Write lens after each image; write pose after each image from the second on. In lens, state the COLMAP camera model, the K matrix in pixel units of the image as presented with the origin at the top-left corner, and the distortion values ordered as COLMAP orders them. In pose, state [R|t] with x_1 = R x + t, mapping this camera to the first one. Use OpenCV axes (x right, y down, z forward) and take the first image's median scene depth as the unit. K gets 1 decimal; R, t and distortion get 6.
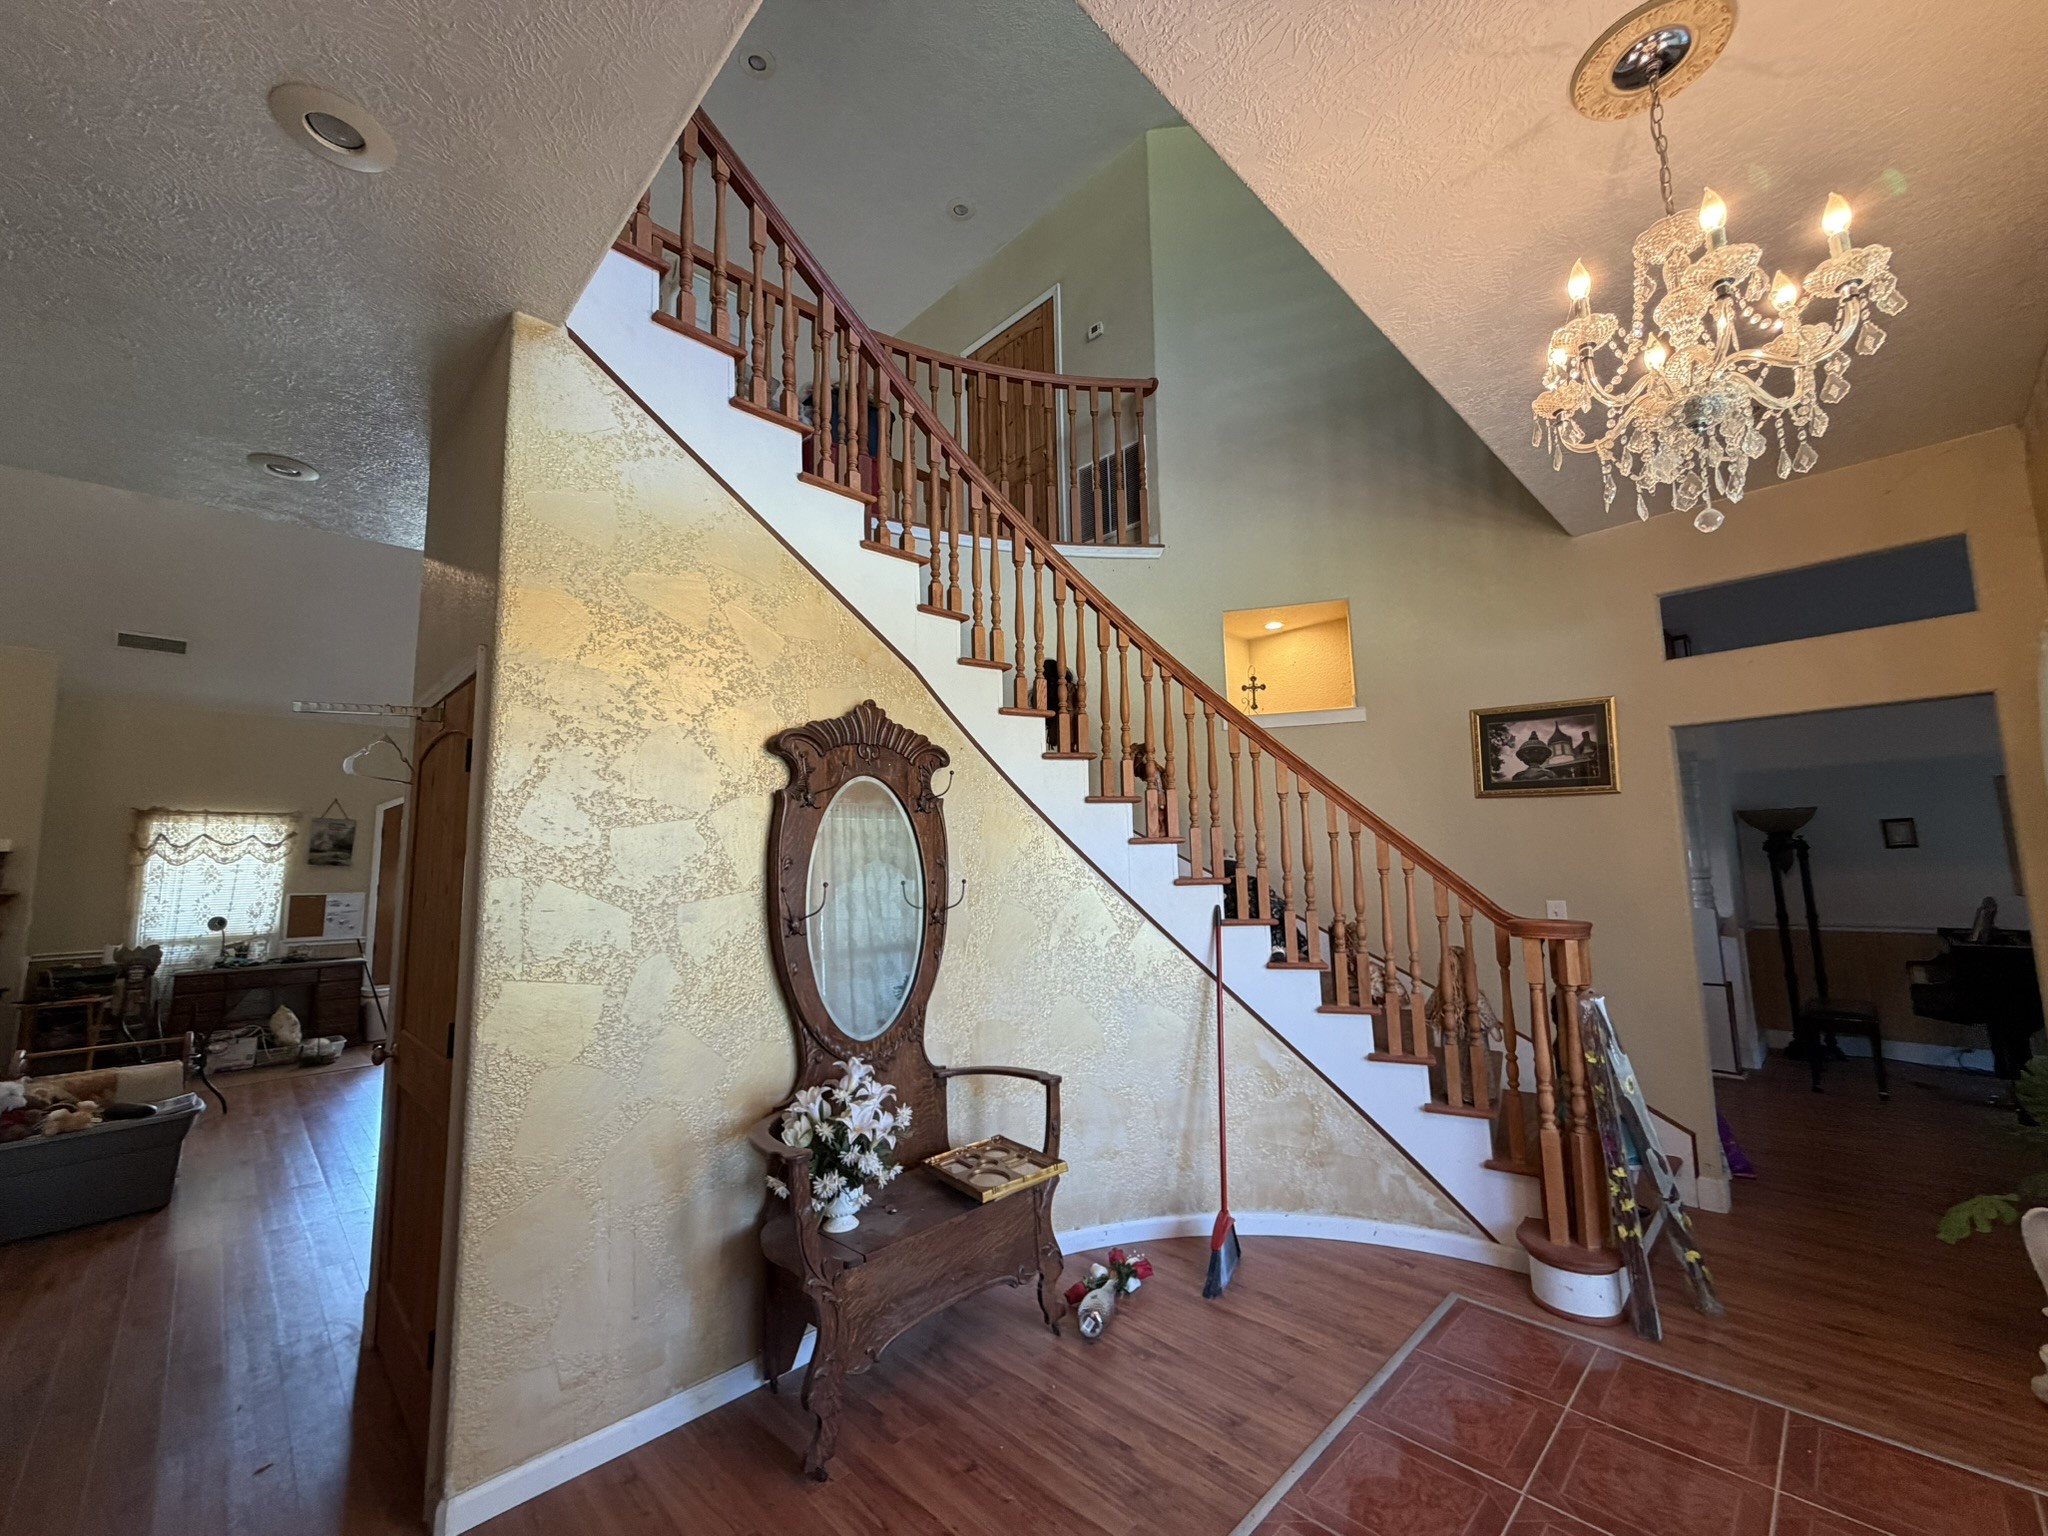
lens RADIAL K [[818.0, 0, 1024.0], [0, 818.0, 768.0], [0, 0, 1]] dist [0.000587, 0.000369]
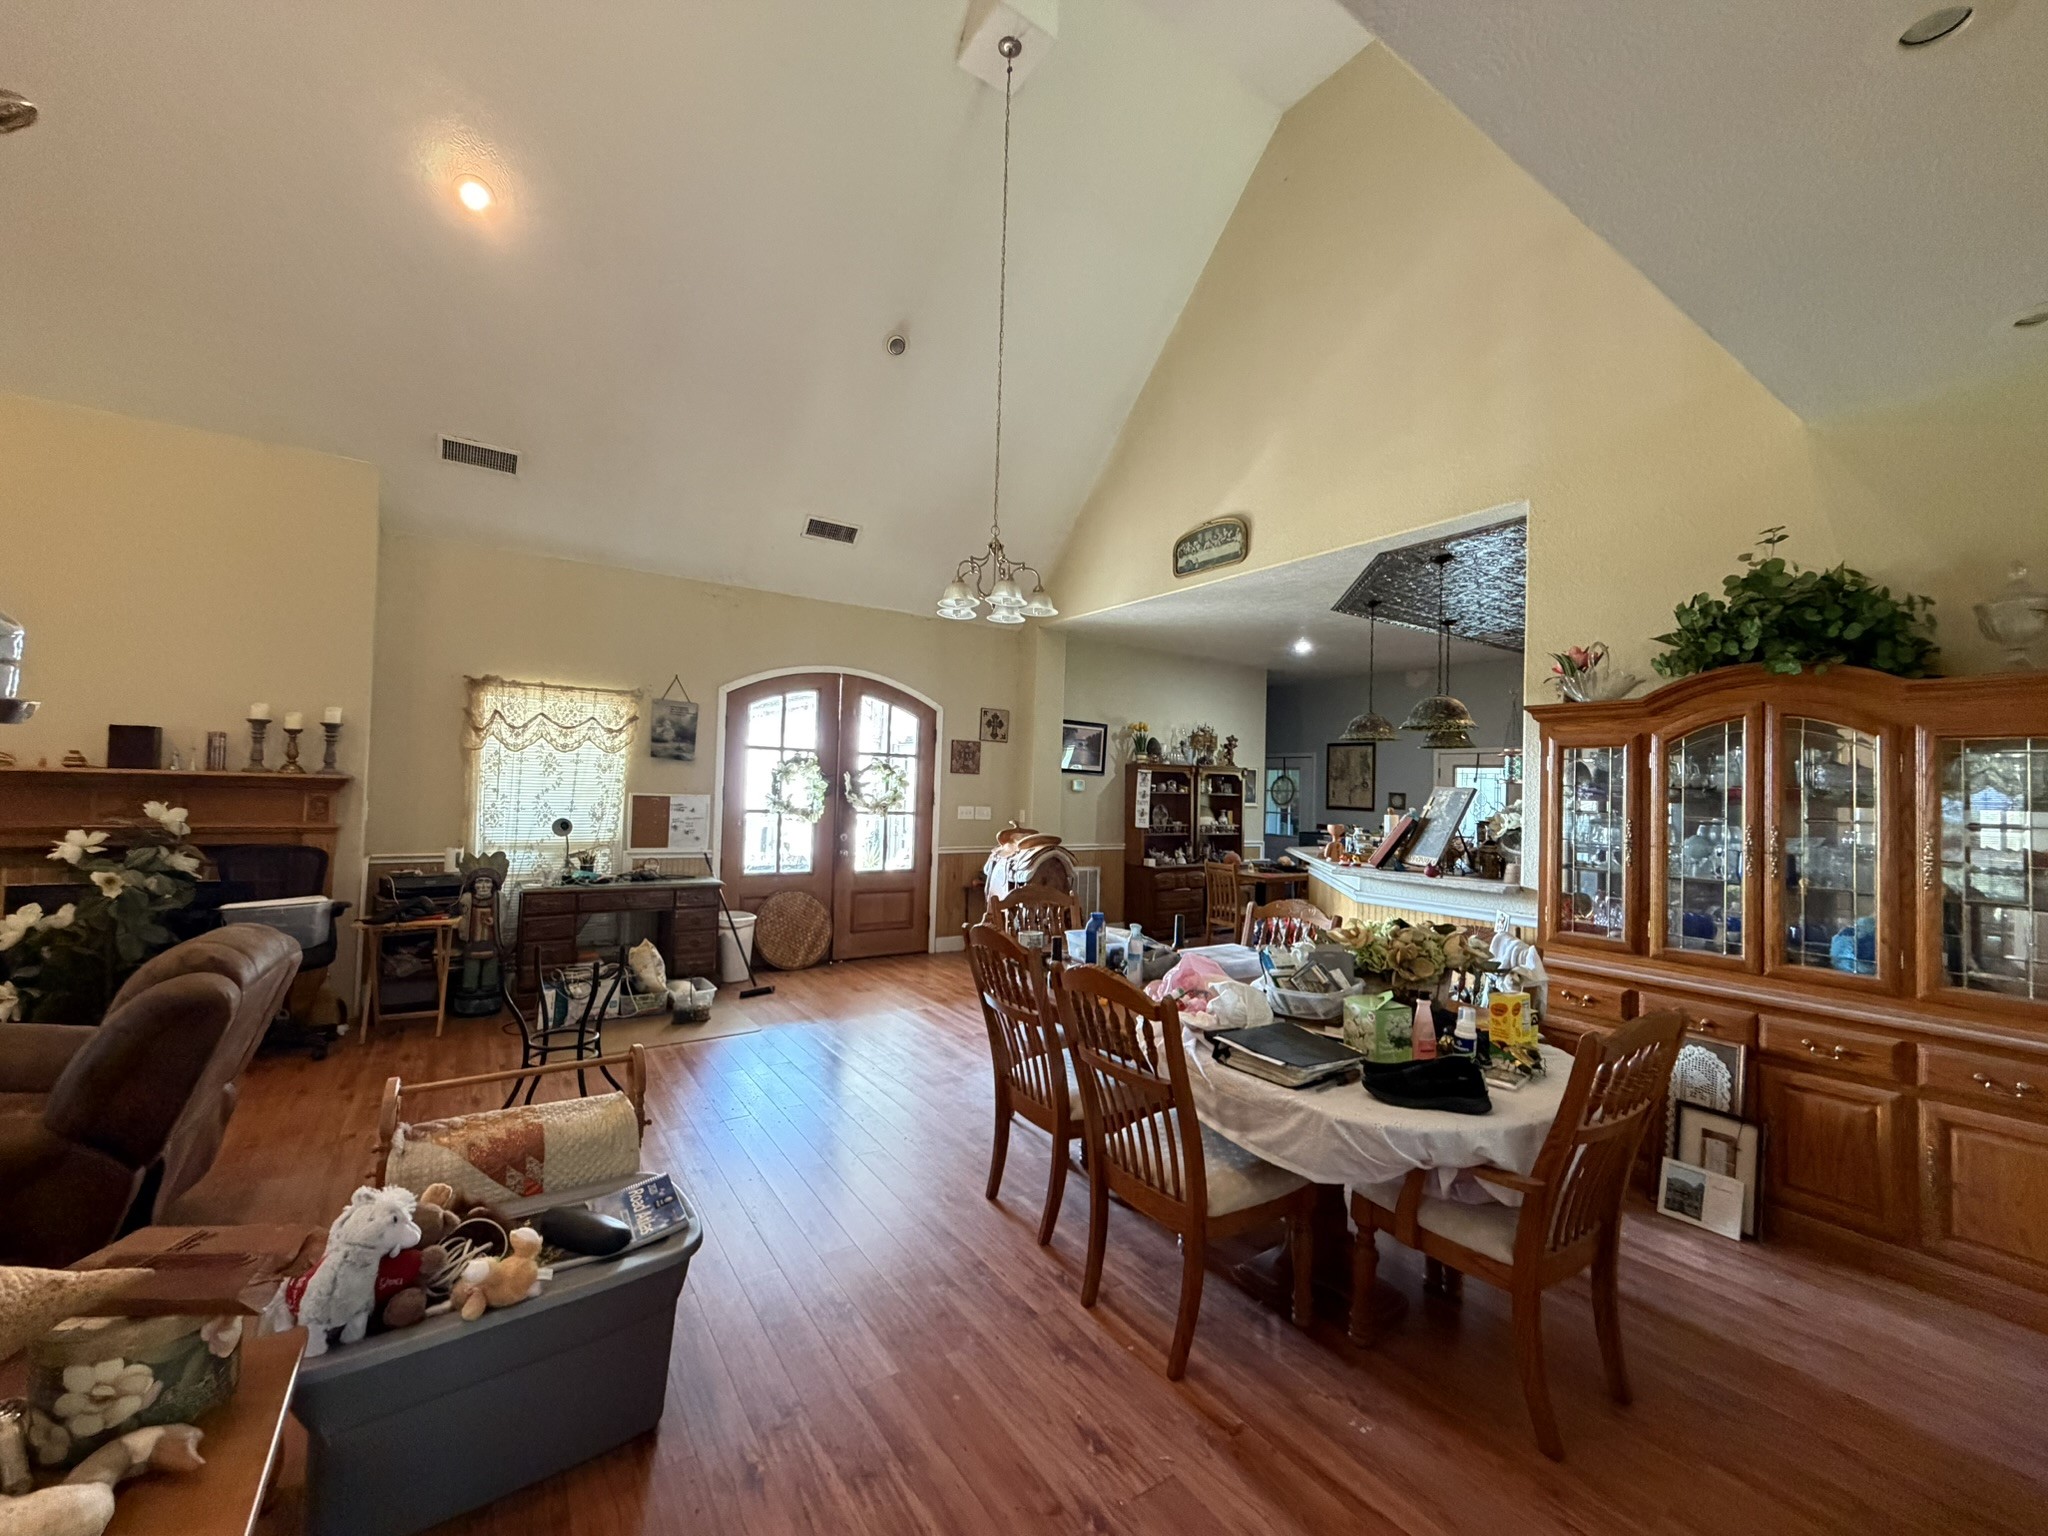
lens RADIAL K [[818.0, 0, 1024.0], [0, 818.0, 768.0], [0, 0, 1]] dist [0.000587, 0.000369]
pose [[0.982014, 0.043323, -0.183769, -0.398820], [-0.025829, 0.994994, 0.096542, 0.045384], [0.187032, -0.090059, 0.978217, 0.312992]]
